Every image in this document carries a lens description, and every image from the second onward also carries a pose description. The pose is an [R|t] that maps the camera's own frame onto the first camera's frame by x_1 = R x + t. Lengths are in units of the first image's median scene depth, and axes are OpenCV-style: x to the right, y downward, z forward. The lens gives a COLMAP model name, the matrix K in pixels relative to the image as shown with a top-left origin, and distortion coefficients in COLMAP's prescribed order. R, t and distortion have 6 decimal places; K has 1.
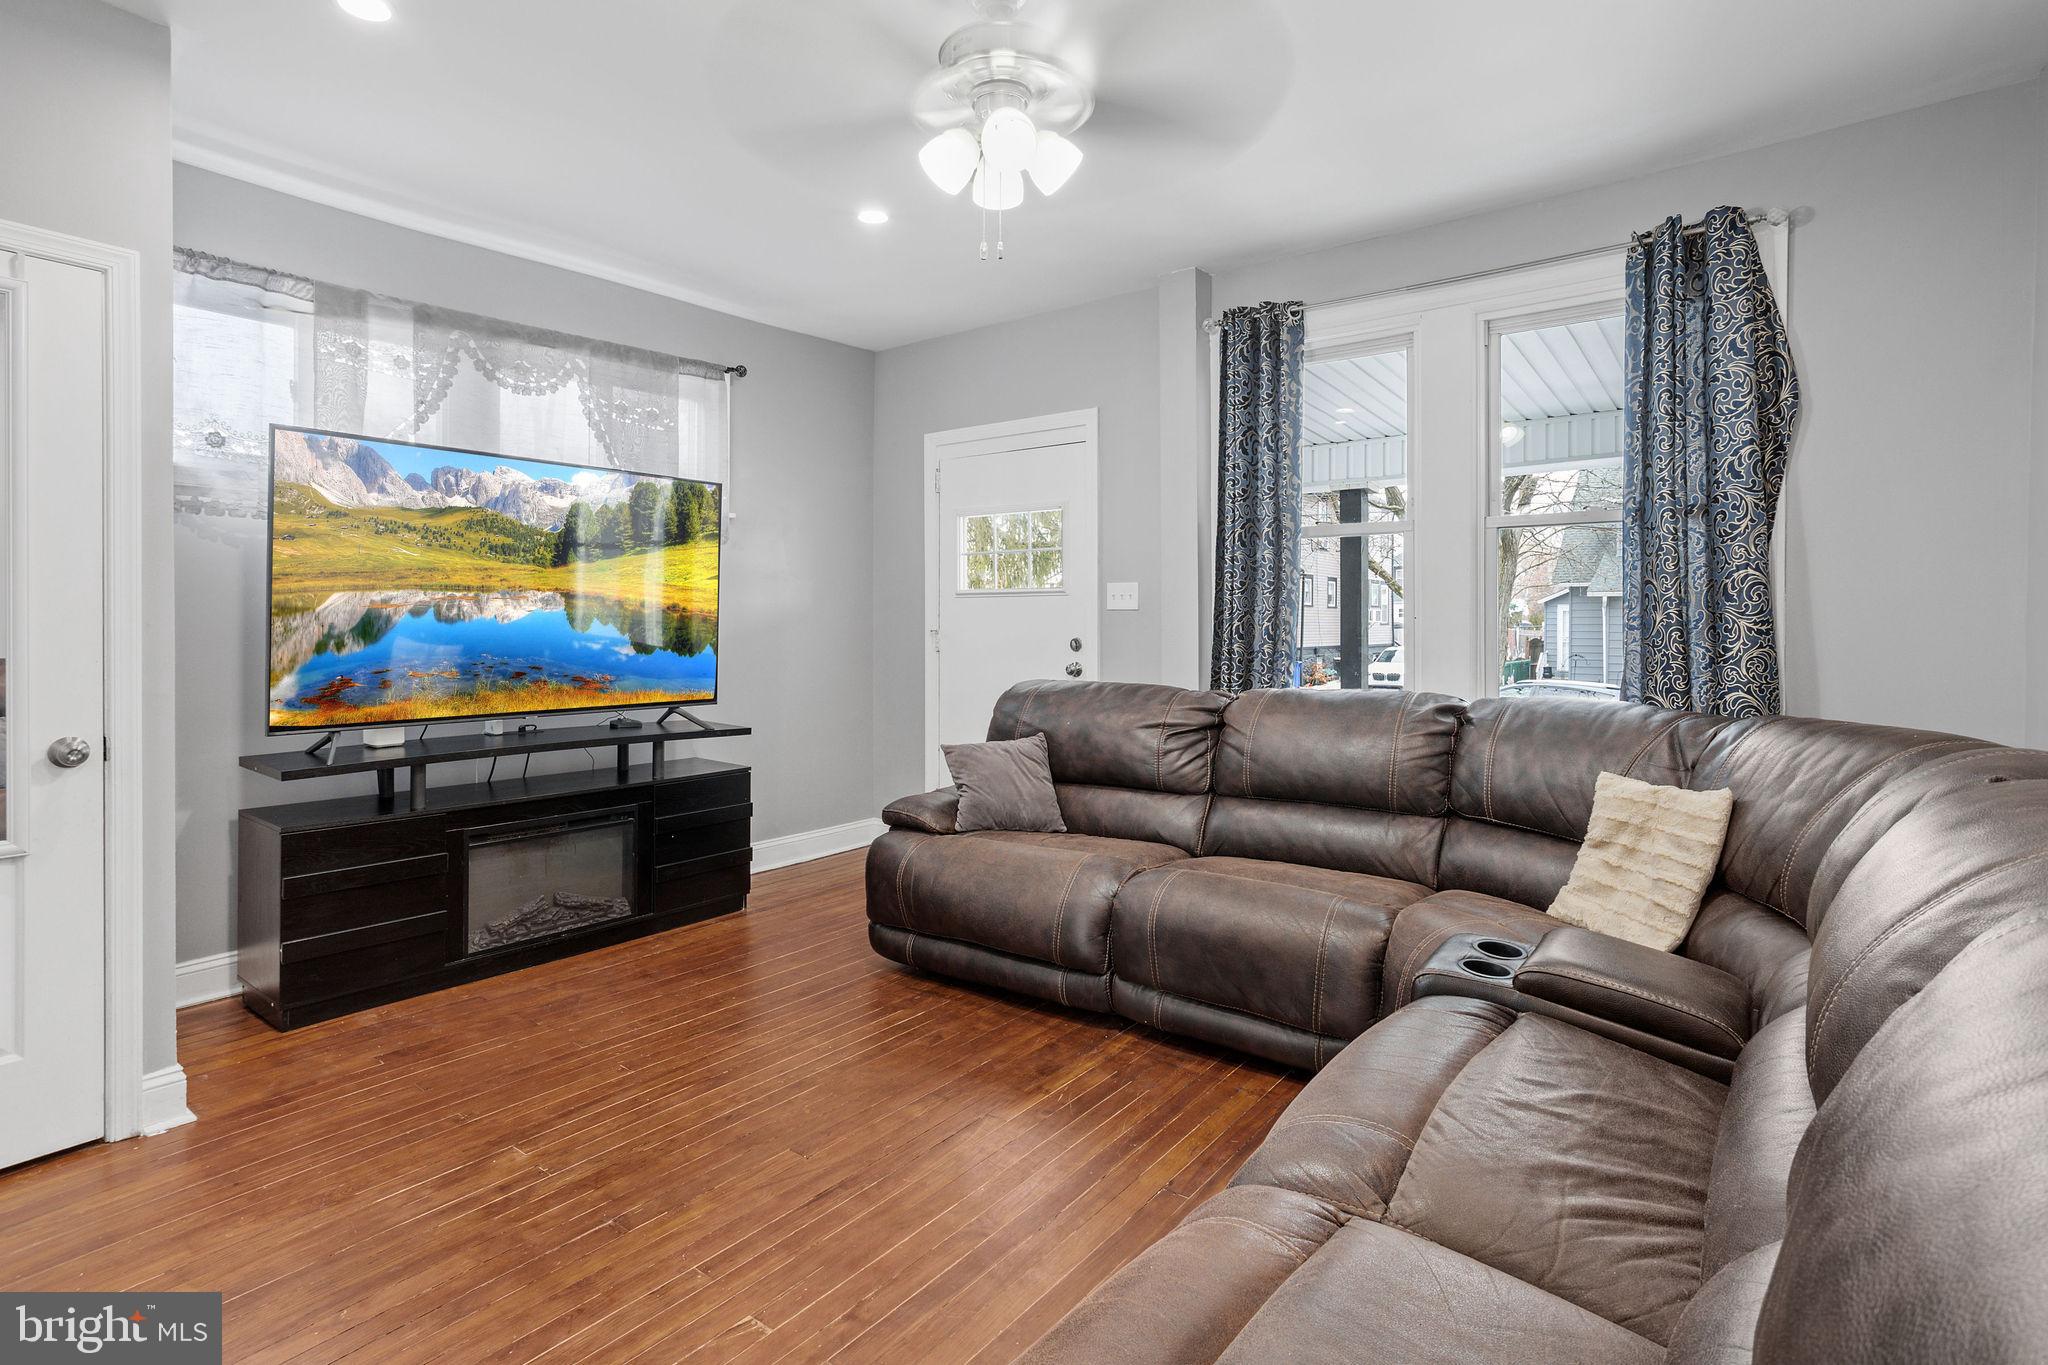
lens RADIAL K [[995.2, 0, 1030.2], [0, 995.2, 669.9], [0, 0, 1]] dist [-0.037354, 0.017957]
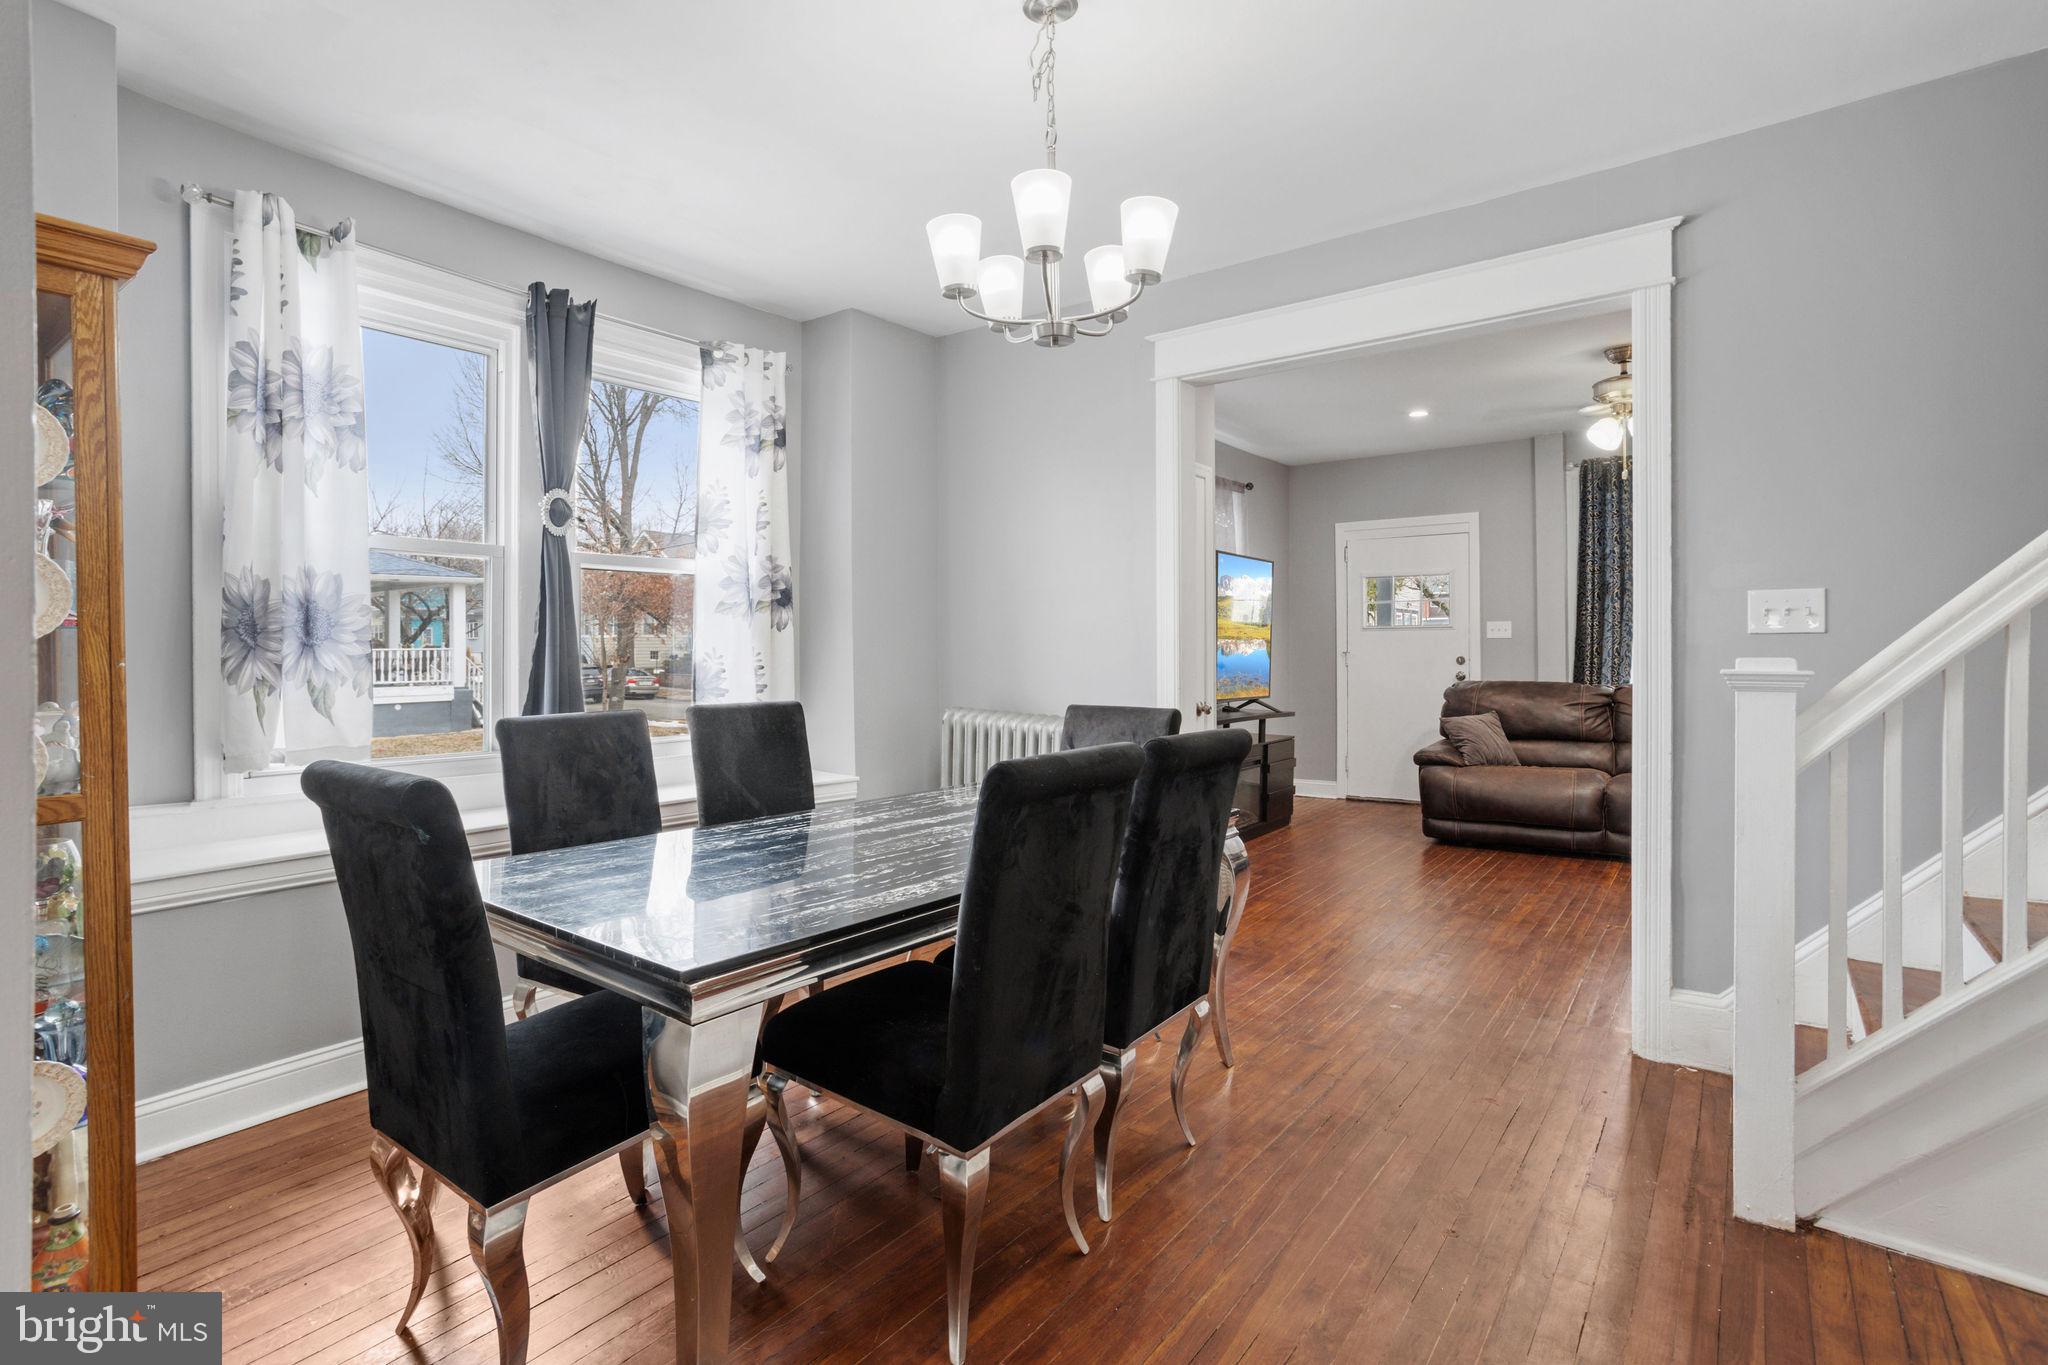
lens RADIAL K [[995.2, 0, 1017.0], [0, 995.2, 679.9], [0, 0, 1]] dist [-0.037354, 0.017957]
pose [[0.999555, -0.006393, 0.029134, -0.824393], [0.006946, 0.999797, -0.018914, 0.035813], [-0.029007, 0.019108, 0.999397, -0.641545]]
